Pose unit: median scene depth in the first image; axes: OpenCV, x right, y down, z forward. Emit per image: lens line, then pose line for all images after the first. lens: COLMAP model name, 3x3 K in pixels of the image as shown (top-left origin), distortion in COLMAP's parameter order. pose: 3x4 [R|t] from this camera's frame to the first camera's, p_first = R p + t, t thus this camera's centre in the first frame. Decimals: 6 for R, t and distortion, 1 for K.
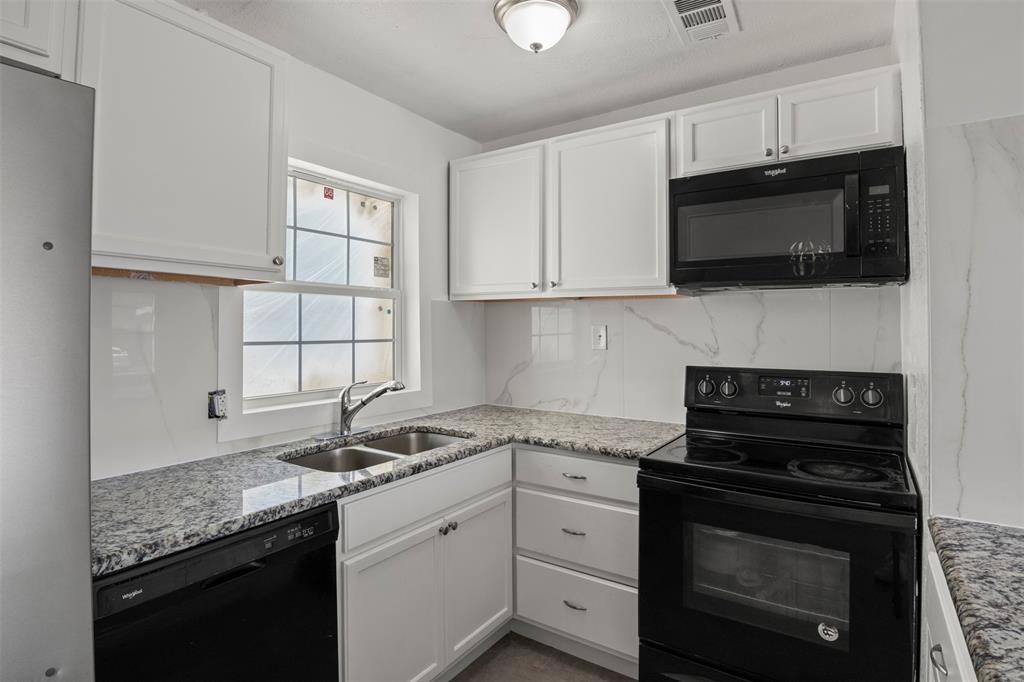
lens RADIAL K [[524.6, 0, 511.0], [0, 524.6, 322.4], [0, 0, 1]] dist [-0.021530, -0.002603]
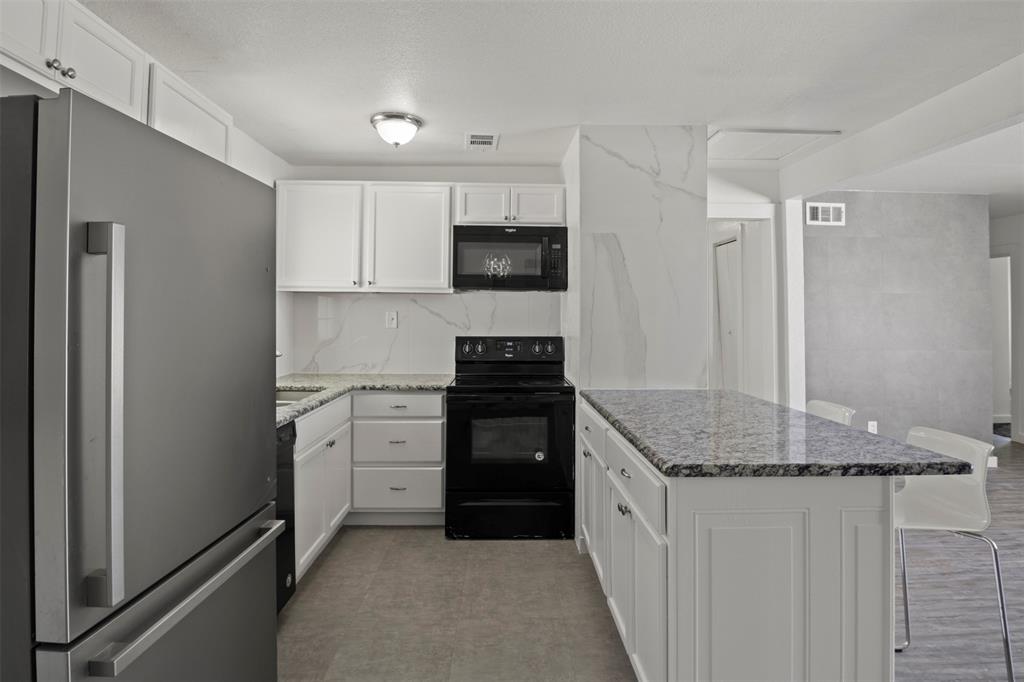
lens RADIAL K [[524.6, 0, 511.0], [0, 524.6, 322.4], [0, 0, 1]] dist [-0.021530, -0.002603]
pose [[0.818222, -0.004180, 0.574888, -0.493187], [-0.009343, 0.999745, 0.020565, 0.003657], [-0.574827, -0.022198, 0.817974, -0.470706]]
